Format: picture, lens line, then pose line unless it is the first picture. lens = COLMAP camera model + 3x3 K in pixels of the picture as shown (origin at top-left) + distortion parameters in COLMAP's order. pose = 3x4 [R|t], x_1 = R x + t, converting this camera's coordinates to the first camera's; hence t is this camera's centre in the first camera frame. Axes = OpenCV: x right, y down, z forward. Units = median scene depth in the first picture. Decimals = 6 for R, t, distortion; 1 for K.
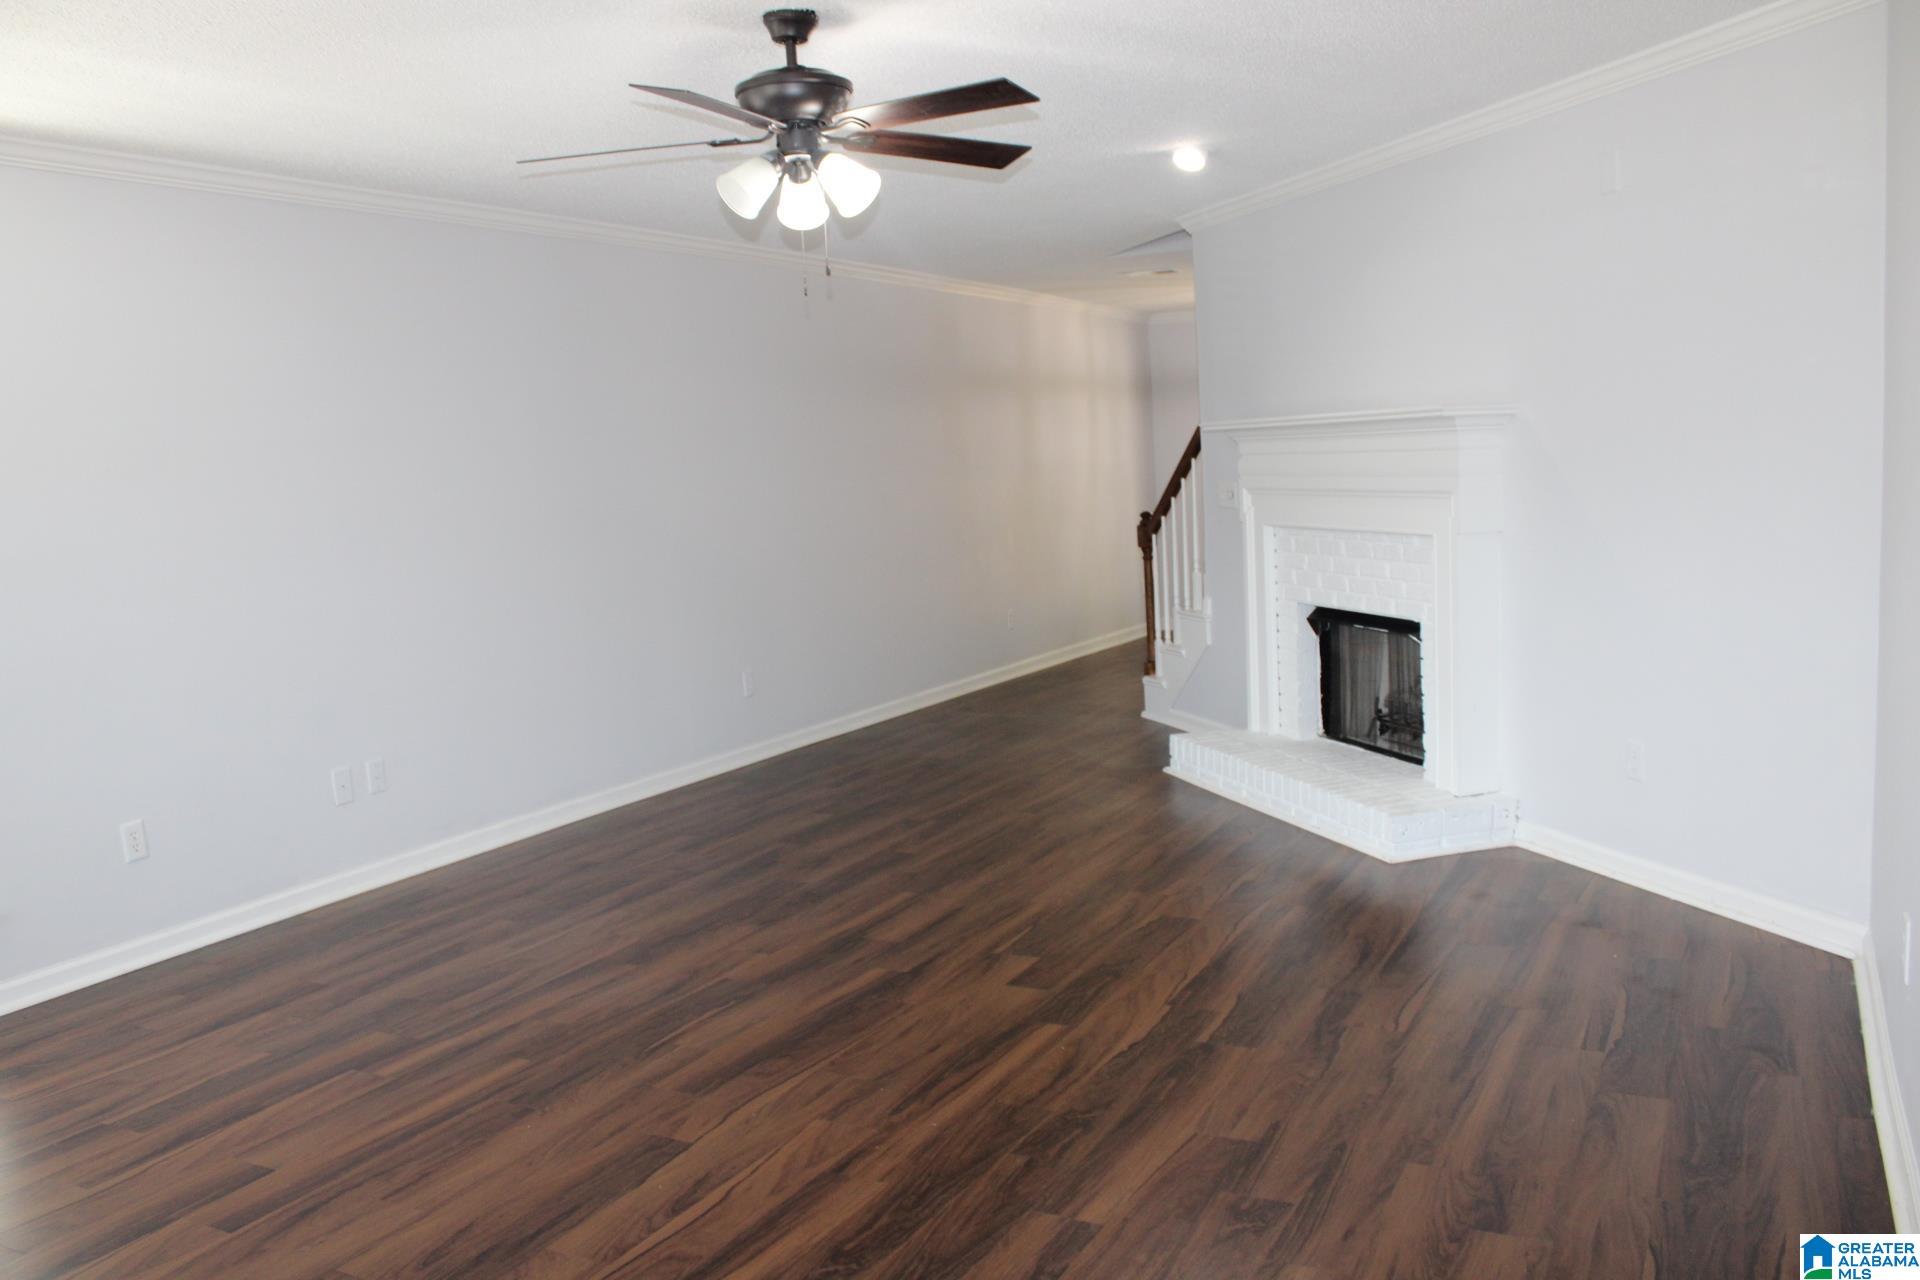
lens RADIAL K [[1567.2, 0, 960.0], [0, 1567.2, 640.0], [0, 0, 1]] dist [-0.109395, 0.004472]
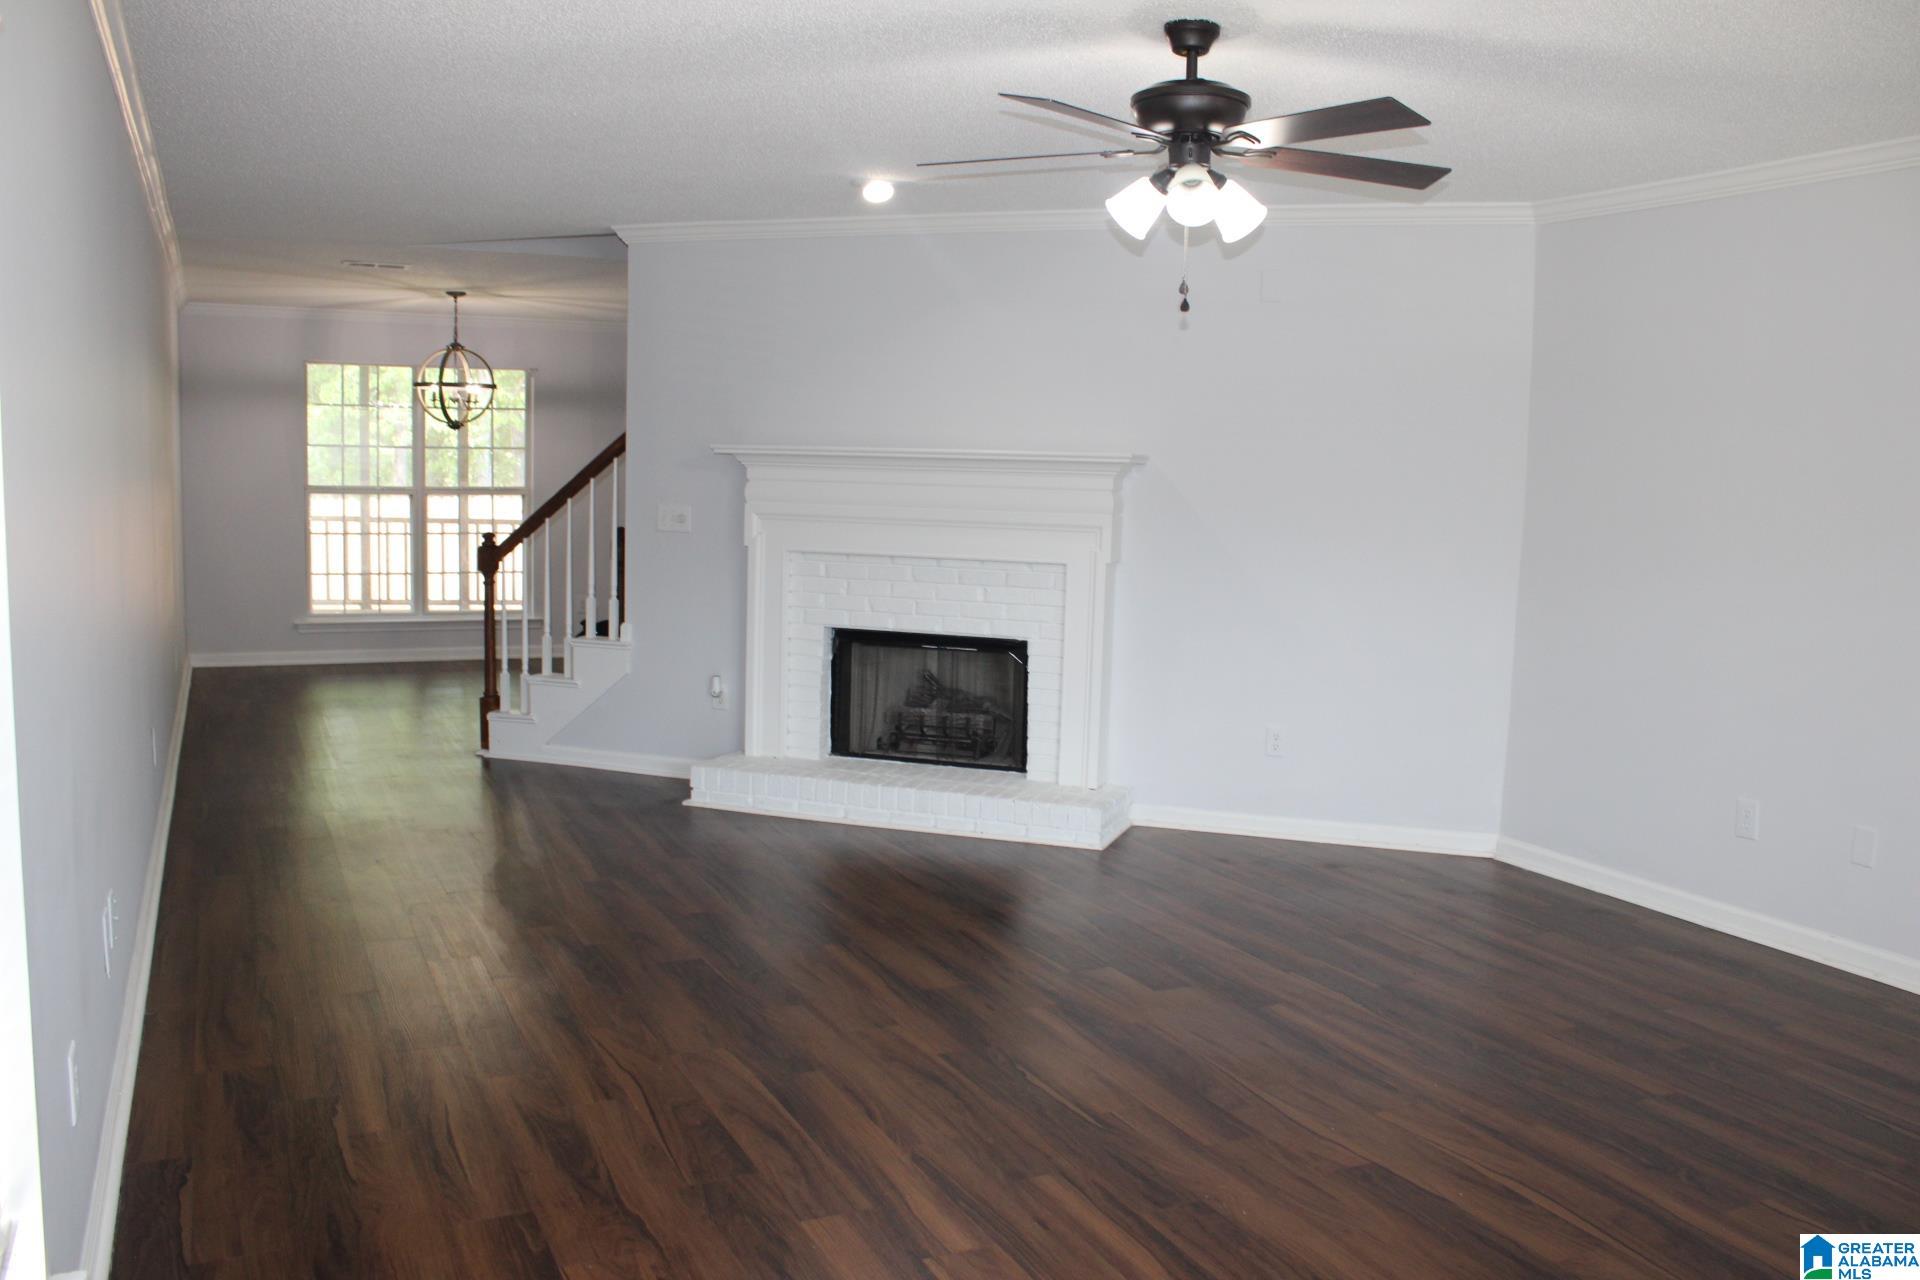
lens RADIAL K [[1567.2, 0, 960.0], [0, 1567.2, 640.0], [0, 0, 1]] dist [-0.109395, 0.004472]
pose [[0.606355, -0.018562, 0.794978, -0.833459], [0.034770, 0.999390, -0.003186, -0.012590], [-0.794434, 0.029573, 0.606630, 0.450804]]
